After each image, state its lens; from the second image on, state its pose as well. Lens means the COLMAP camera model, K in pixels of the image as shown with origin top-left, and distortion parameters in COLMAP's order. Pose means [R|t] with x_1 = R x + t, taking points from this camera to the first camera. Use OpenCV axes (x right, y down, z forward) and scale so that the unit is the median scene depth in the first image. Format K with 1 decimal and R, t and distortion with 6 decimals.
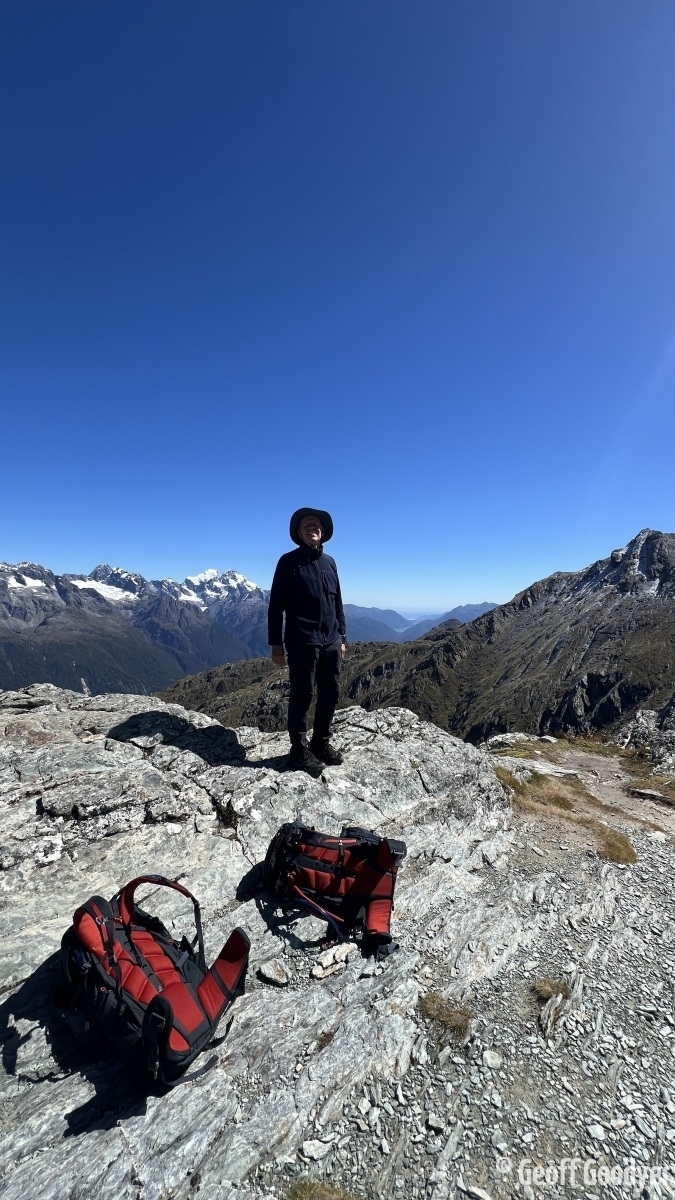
lens RADIAL K [[478.3, 0, 337.4], [0, 478.3, 602.6], [0, 0, 1]] dist [-0.002563, 0.000029]
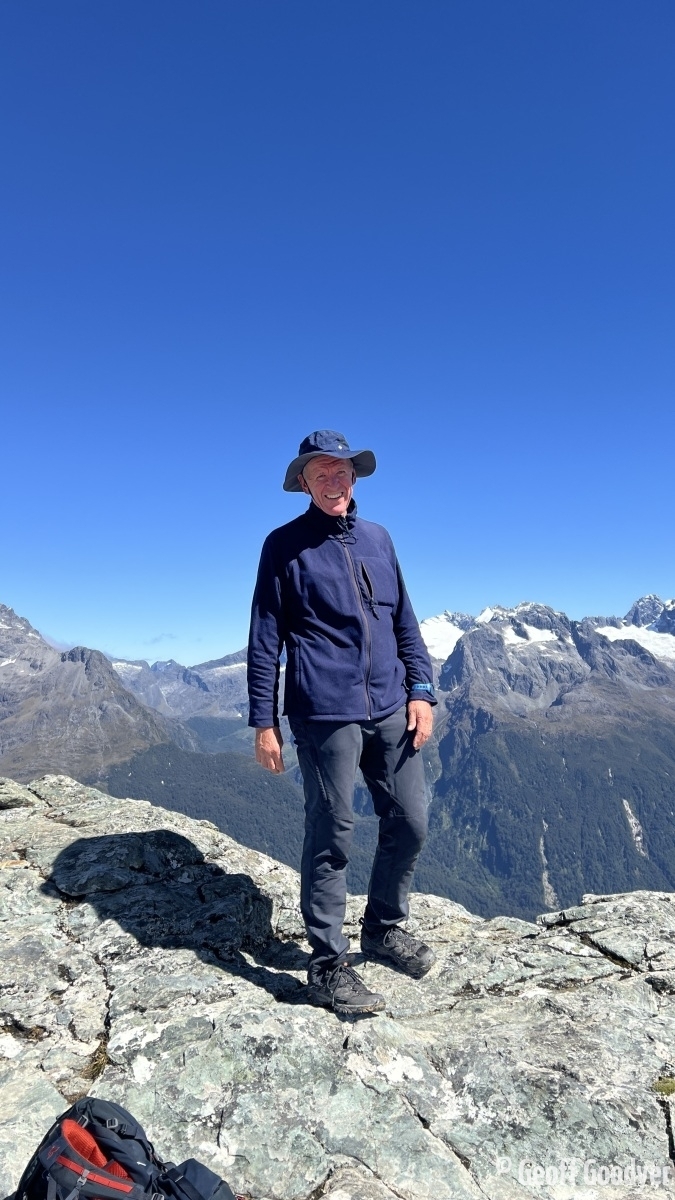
lens RADIAL K [[893.6, 0, 329.7], [0, 893.6, 602.2], [0, 0, 1]] dist [0.078629, -0.089959]
pose [[0.697797, -0.079295, -0.711893, 0.642935], [0.031468, 0.996288, -0.080128, 0.053382], [0.715604, 0.033512, 0.697702, 0.476132]]
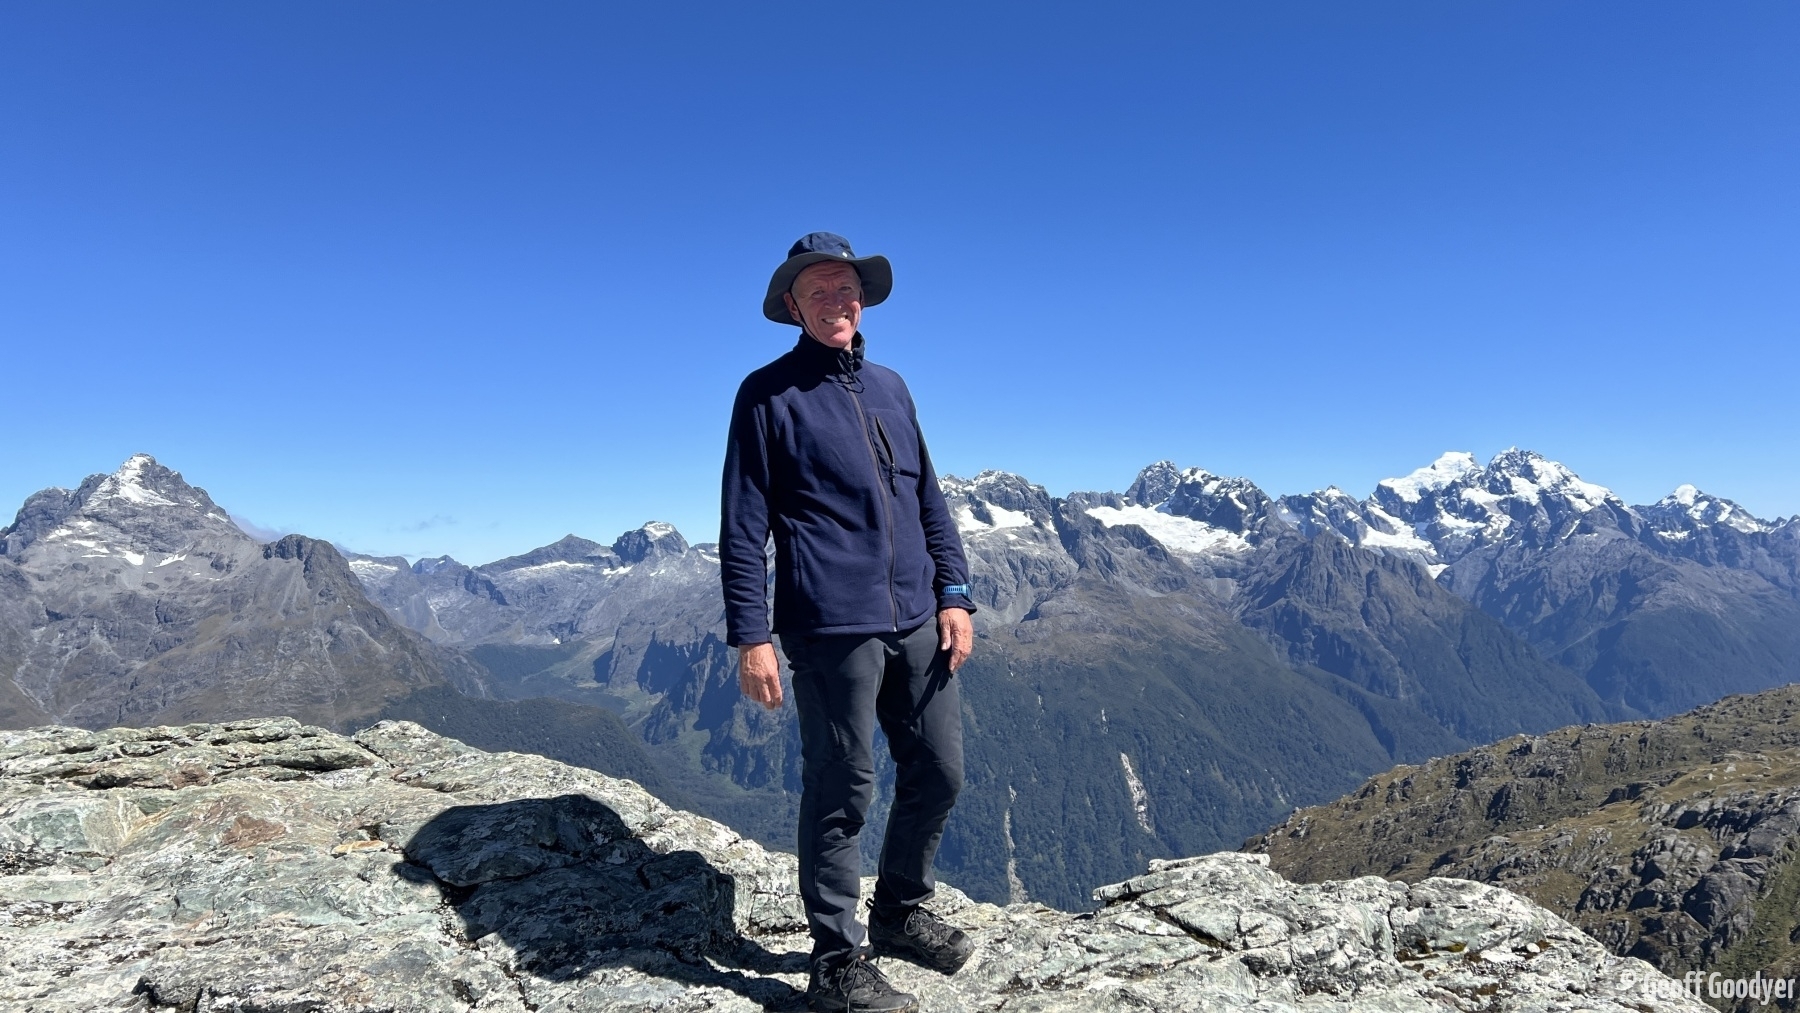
lens RADIAL K [[1340.4, 0, 902.4], [0, 1340.4, 508.5], [0, 0, 1]] dist [0.078629, -0.089959]
pose [[0.797474, -0.055266, -0.600816, 0.630576], [0.034880, 0.998354, -0.045537, 0.054265], [0.602344, 0.015358, 0.798089, 0.324760]]
